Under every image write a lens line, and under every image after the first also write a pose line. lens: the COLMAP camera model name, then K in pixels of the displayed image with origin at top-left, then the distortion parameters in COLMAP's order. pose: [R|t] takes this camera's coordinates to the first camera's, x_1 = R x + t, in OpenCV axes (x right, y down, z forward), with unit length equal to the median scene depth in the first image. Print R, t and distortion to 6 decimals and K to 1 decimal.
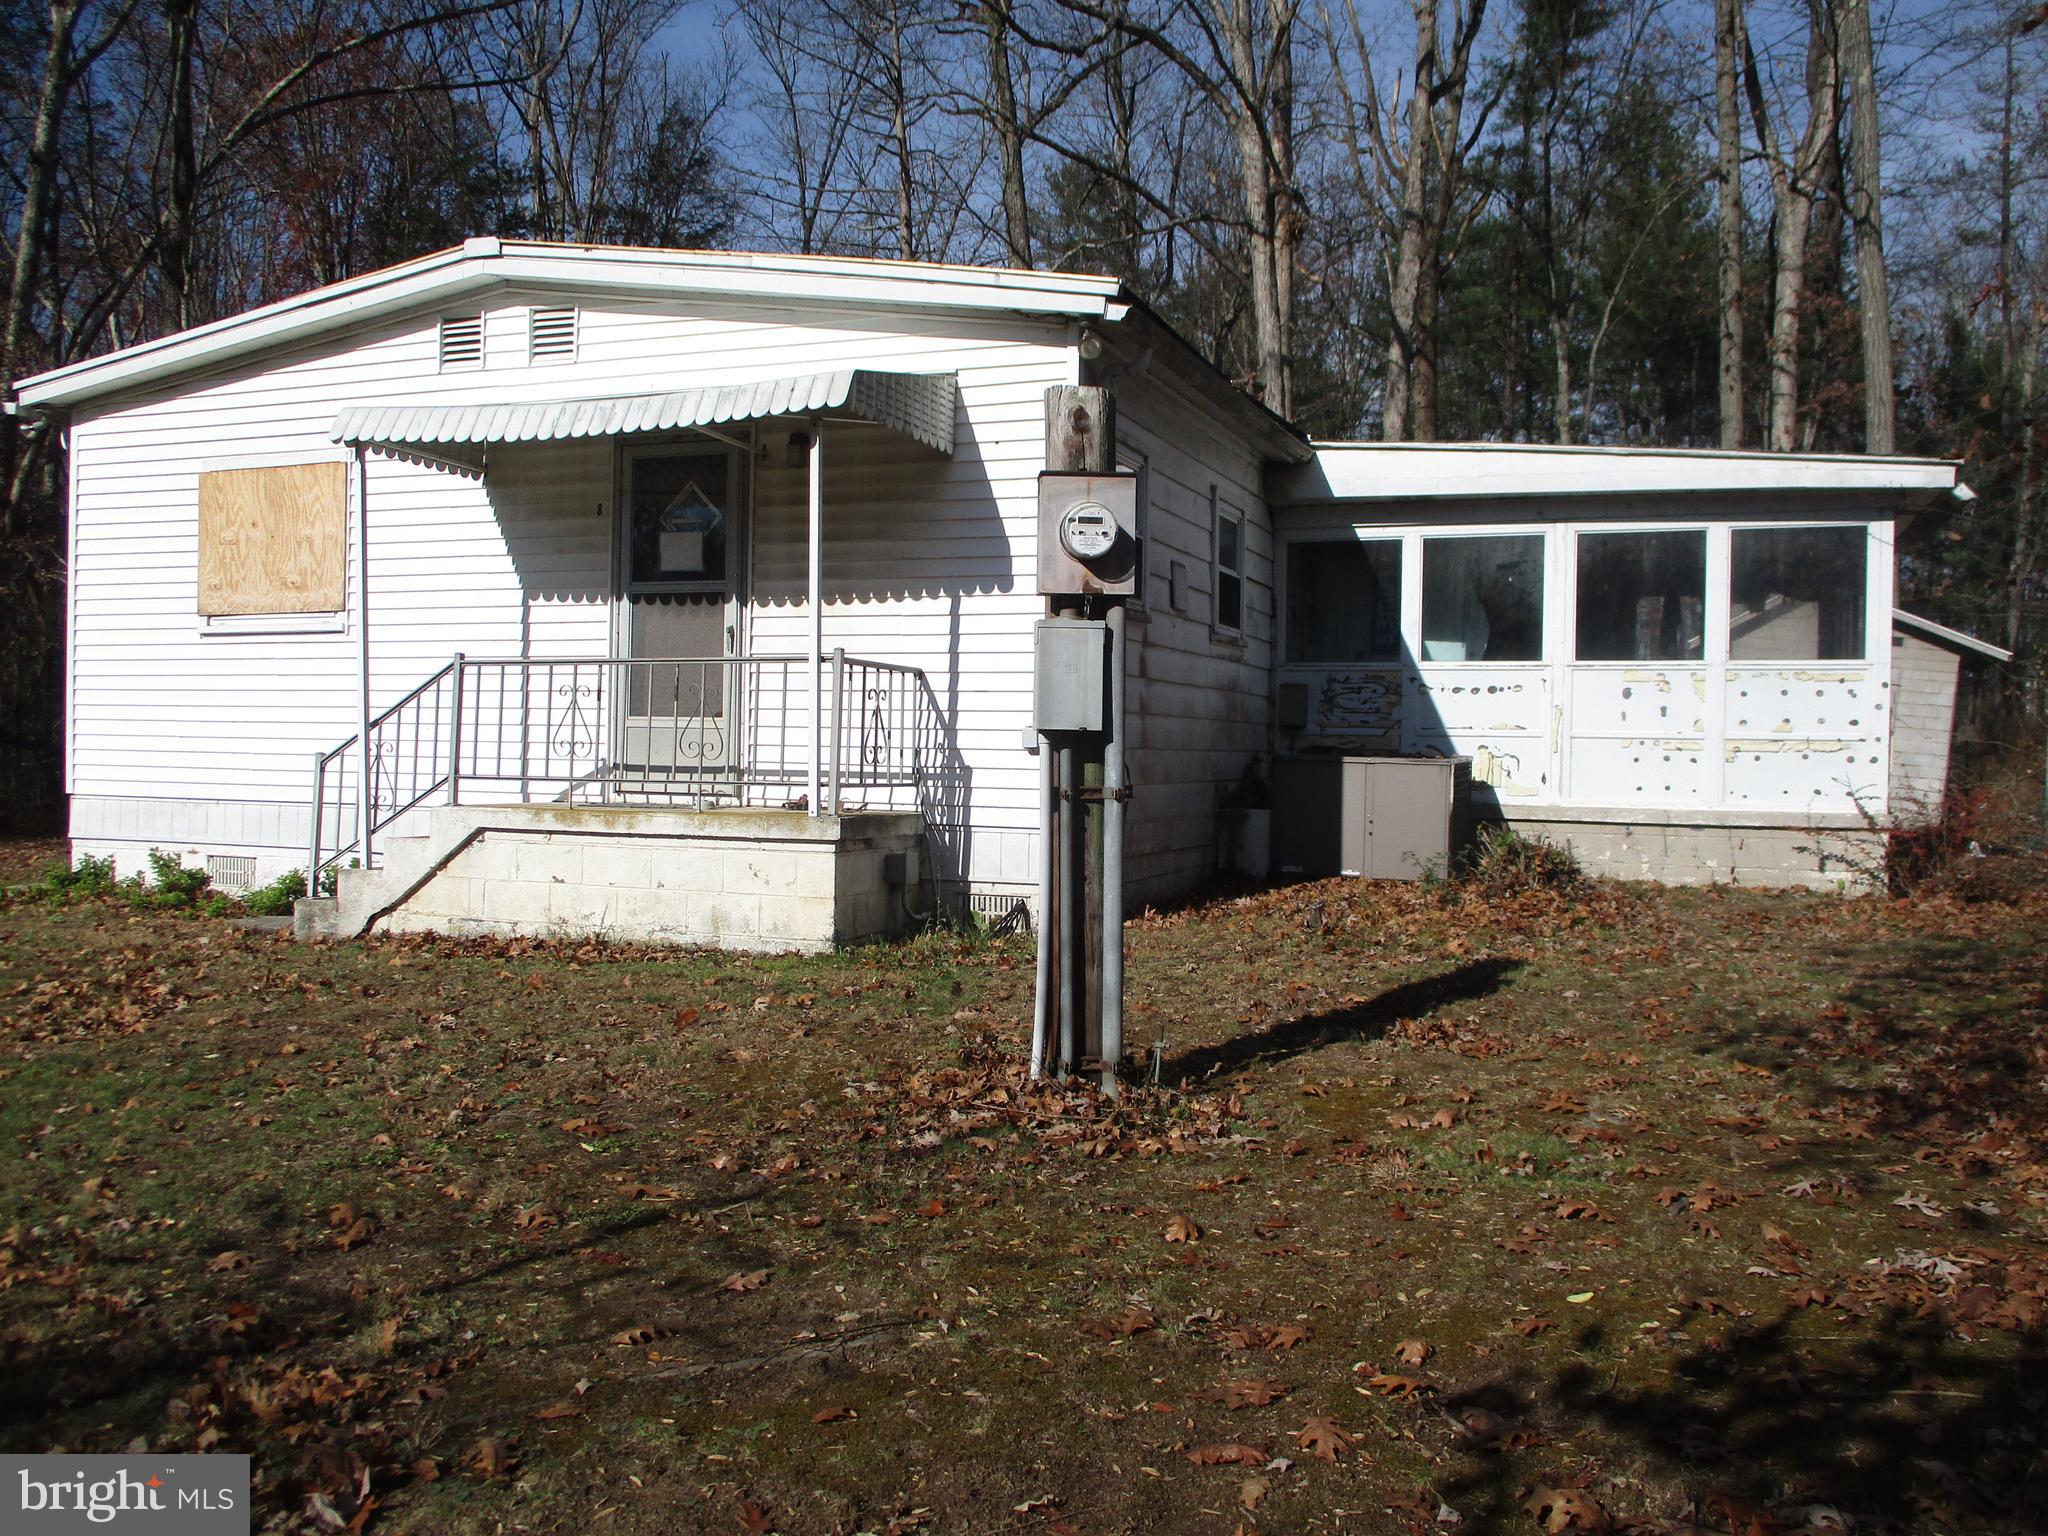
lens RADIAL K [[1654.5, 0, 1024.0], [0, 1654.5, 768.0], [0, 0, 1]] dist [-0.039128, 0.002108]
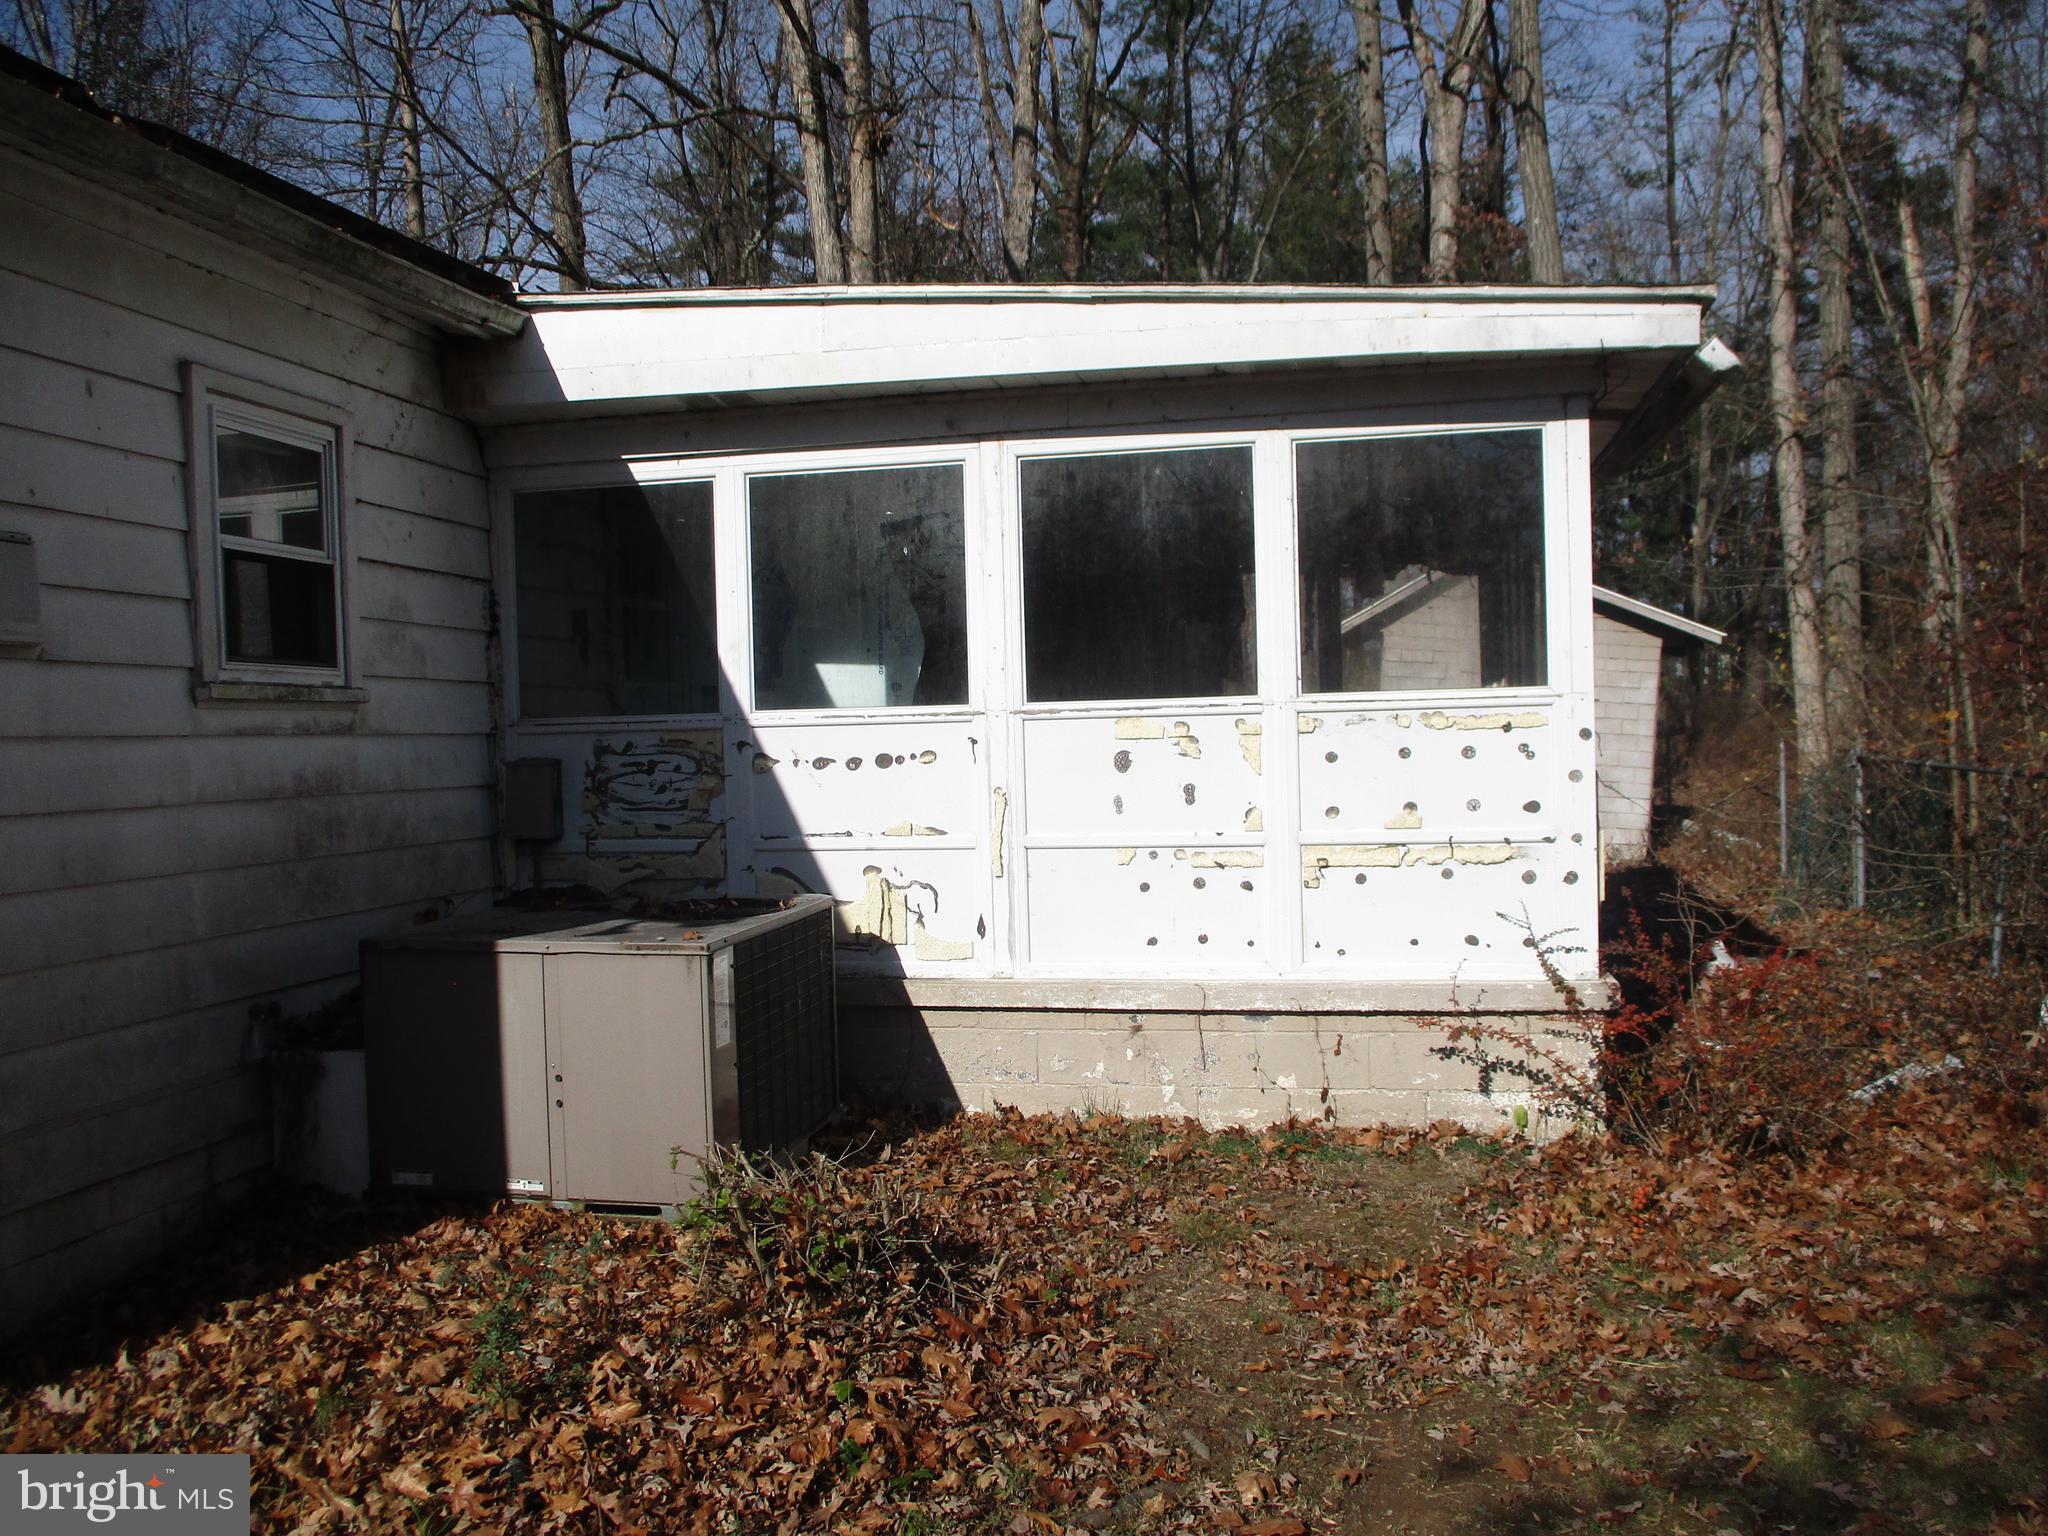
lens RADIAL K [[1681.4, 0, 1027.5], [0, 1681.4, 761.7], [0, 0, 1]] dist [-0.039823, 0.006522]
pose [[0.984474, -0.043907, 0.169952, 0.242637], [0.043636, 0.999033, 0.005331, -0.048995], [-0.170022, 0.002168, 0.985438, 0.470772]]
